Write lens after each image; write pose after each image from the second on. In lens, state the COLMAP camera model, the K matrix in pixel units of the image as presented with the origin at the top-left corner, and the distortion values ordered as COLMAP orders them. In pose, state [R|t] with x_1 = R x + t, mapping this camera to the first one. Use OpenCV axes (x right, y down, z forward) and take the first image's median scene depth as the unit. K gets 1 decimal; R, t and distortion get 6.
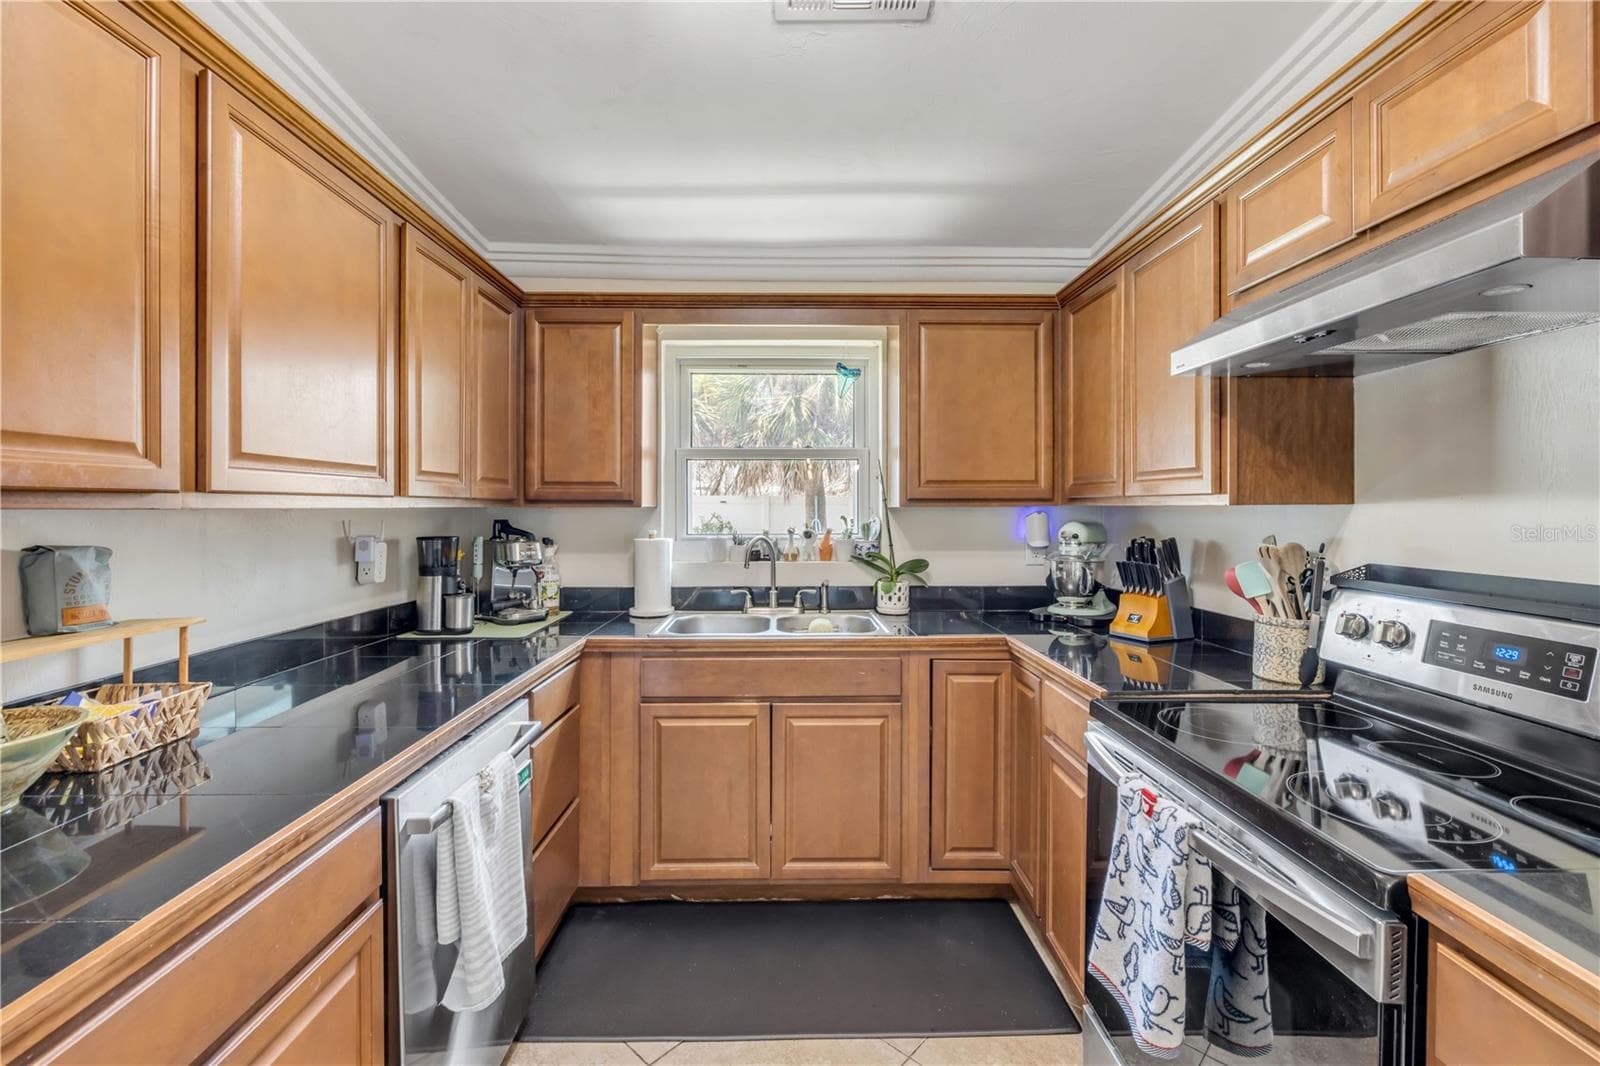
lens RADIAL K [[672.1, 0, 800.8], [0, 672.1, 505.5], [0, 0, 1]] dist [-0.003379, -0.000150]
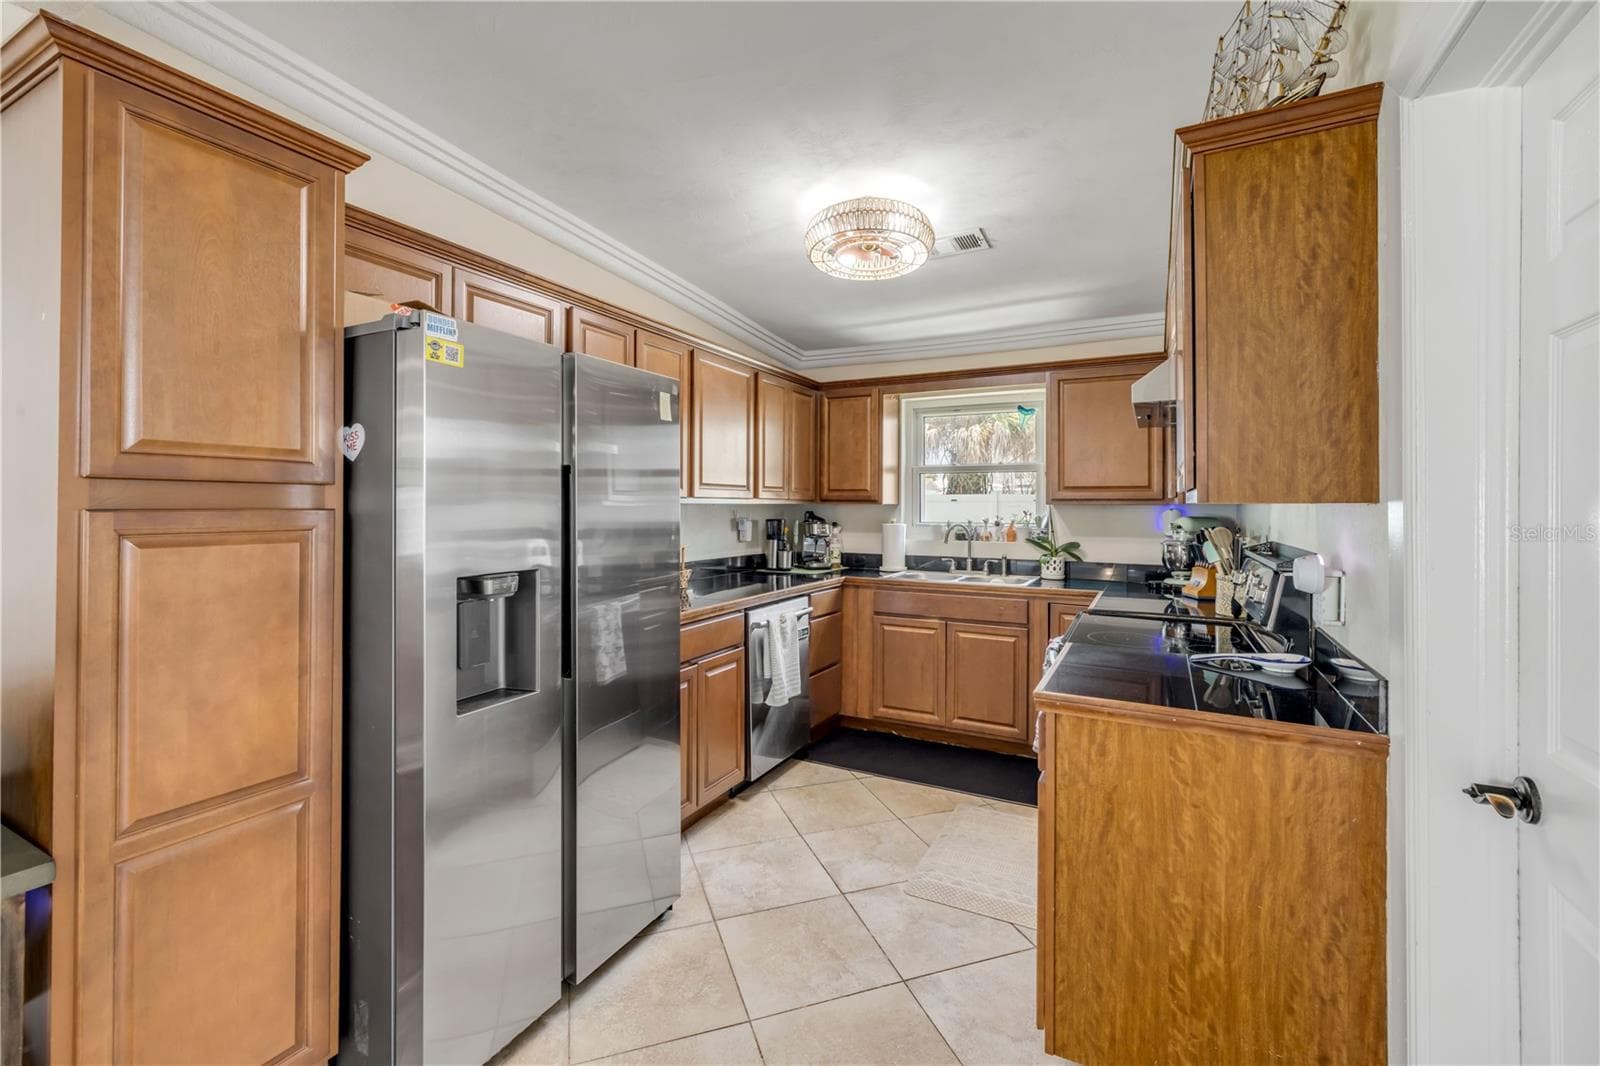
lens RADIAL K [[672.1, 0, 800.8], [0, 672.1, 505.5], [0, 0, 1]] dist [-0.003379, -0.000150]
pose [[0.877571, 0.005146, -0.479419, 0.391411], [-0.003805, 0.999986, 0.003767, 0.000021], [0.479432, -0.001482, 0.877578, -0.570974]]
